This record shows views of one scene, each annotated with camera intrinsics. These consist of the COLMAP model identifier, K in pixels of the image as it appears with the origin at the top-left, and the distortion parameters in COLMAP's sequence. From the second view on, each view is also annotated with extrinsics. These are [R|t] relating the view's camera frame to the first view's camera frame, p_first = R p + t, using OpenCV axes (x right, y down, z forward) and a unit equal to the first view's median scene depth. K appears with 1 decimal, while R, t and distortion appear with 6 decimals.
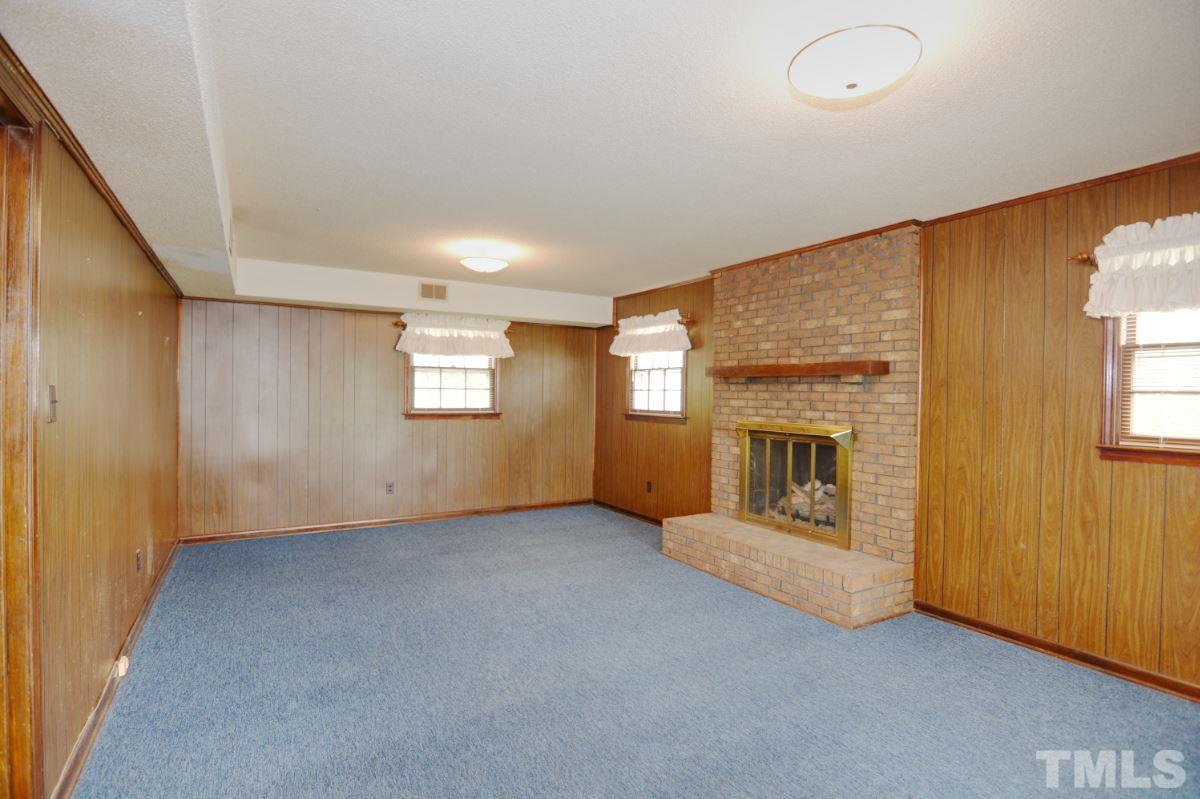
lens RADIAL K [[583.6, 0, 599.1], [0, 583.6, 399.3], [0, 0, 1]] dist [-0.001103, -0.014245]
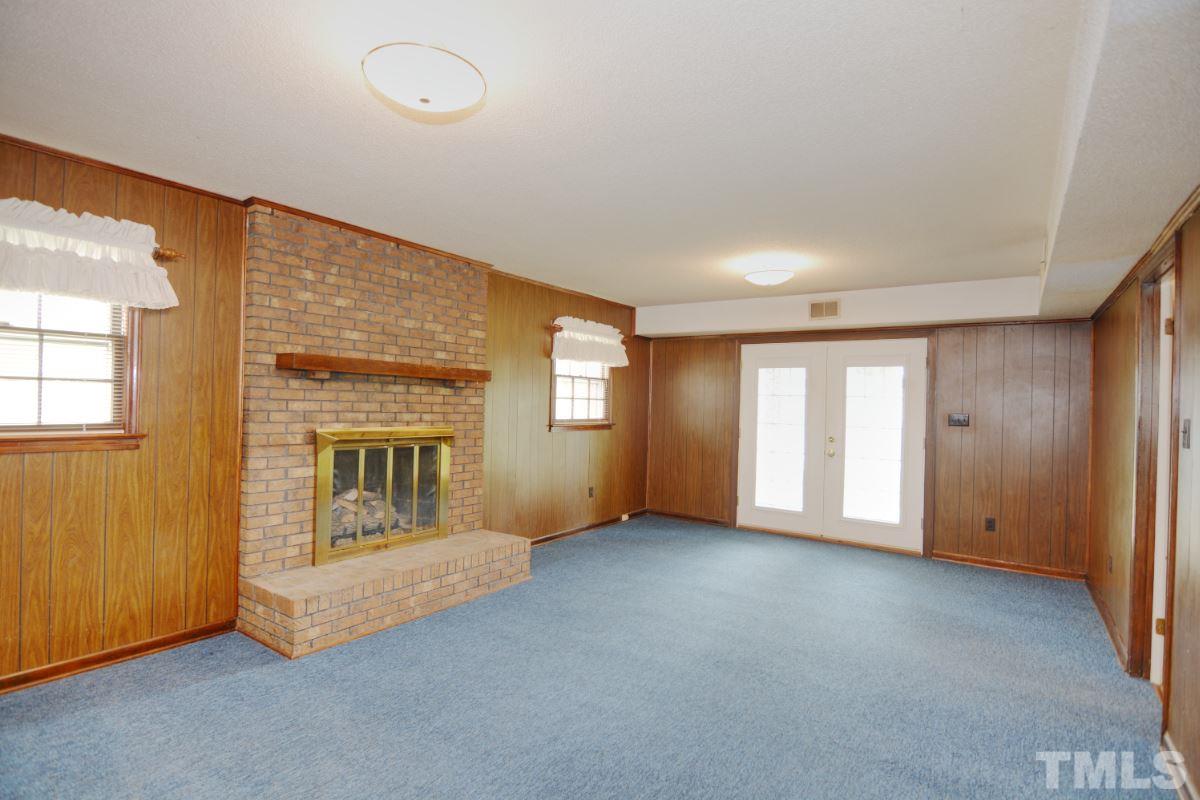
lens RADIAL K [[583.6, 0, 599.1], [0, 583.6, 399.8], [0, 0, 1]] dist [-0.001103, -0.014245]
pose [[-0.404530, -0.019232, 0.914322, -0.635651], [-0.024143, 0.999655, 0.010345, -0.019481], [-0.914206, -0.017889, -0.404855, 1.075977]]
